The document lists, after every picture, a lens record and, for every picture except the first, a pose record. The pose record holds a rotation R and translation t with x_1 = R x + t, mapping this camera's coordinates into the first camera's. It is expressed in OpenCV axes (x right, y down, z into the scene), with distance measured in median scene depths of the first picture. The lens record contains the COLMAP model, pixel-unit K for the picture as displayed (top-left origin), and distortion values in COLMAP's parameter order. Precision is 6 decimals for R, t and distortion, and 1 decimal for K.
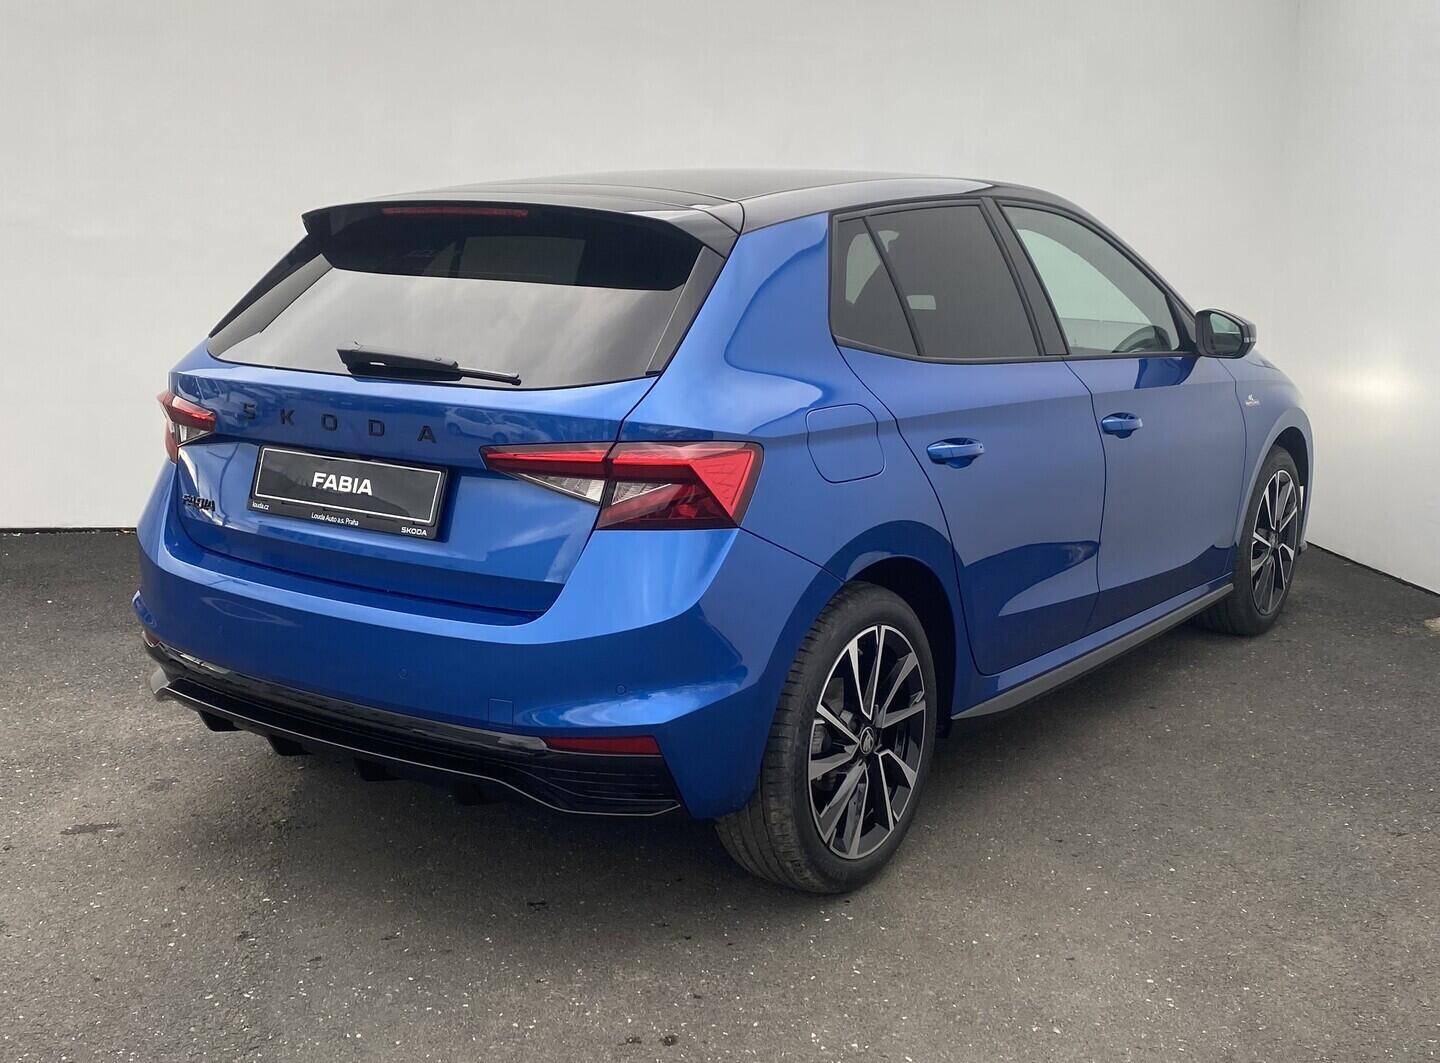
lens RADIAL K [[1124.5, 0, 721.7], [0, 1124.5, 541.5], [0, 0, 1]] dist [0.024224, -0.031198]
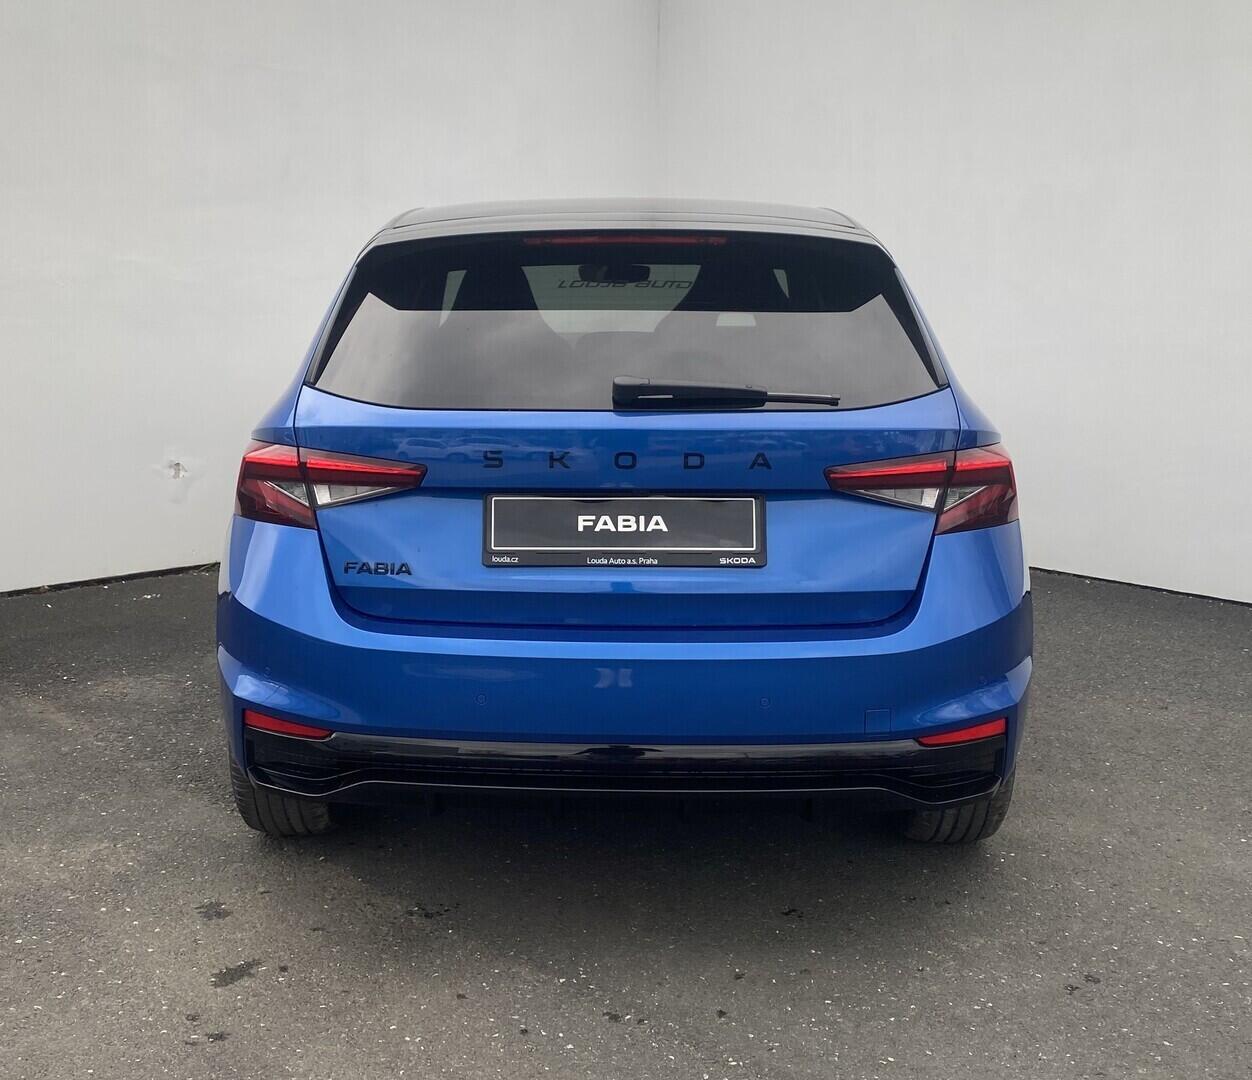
lens RADIAL K [[1072.8, 0, 622.4], [0, 1072.8, 532.9], [0, 0, 1]] dist [0.013670, -0.035797]
pose [[0.905646, -0.116856, 0.407616, -0.720877], [0.123381, 0.992305, 0.010345, -0.053775], [-0.405688, 0.040924, 0.913095, 0.172061]]
